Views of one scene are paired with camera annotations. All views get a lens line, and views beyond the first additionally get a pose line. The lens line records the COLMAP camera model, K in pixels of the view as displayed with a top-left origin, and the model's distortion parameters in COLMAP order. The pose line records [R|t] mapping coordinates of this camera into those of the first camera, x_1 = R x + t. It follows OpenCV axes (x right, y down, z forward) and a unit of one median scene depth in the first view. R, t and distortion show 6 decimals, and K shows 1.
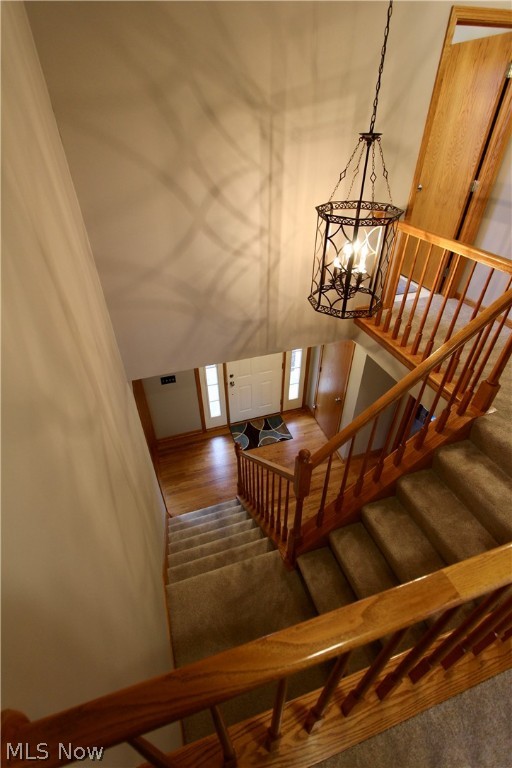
lens RADIAL K [[356.0, 0, 256.0], [0, 356.0, 385.4], [0, 0, 1]] dist [-0.008547, 0.001417]
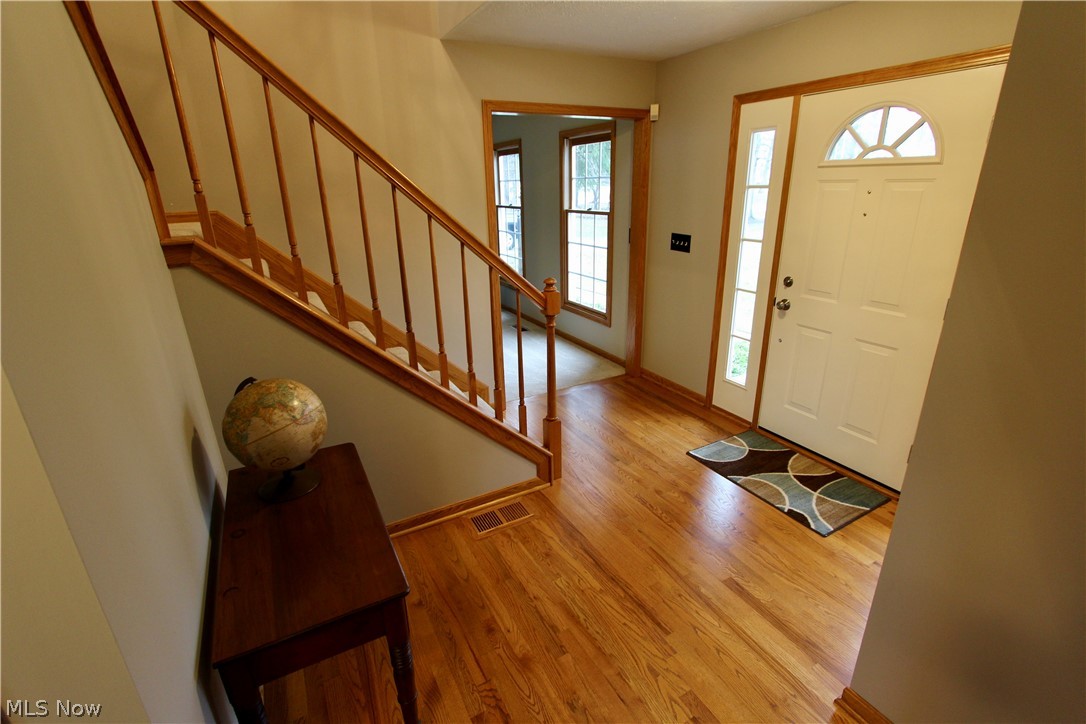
lens RADIAL K [[503.4, 0, 542.0], [0, 503.4, 359.2], [0, 0, 1]] dist [-0.008547, 0.001417]
pose [[0.184391, 0.332367, -0.924950, 0.413700], [-0.583593, 0.794253, 0.169062, 0.103874], [0.790835, 0.508621, 0.340420, 0.631759]]
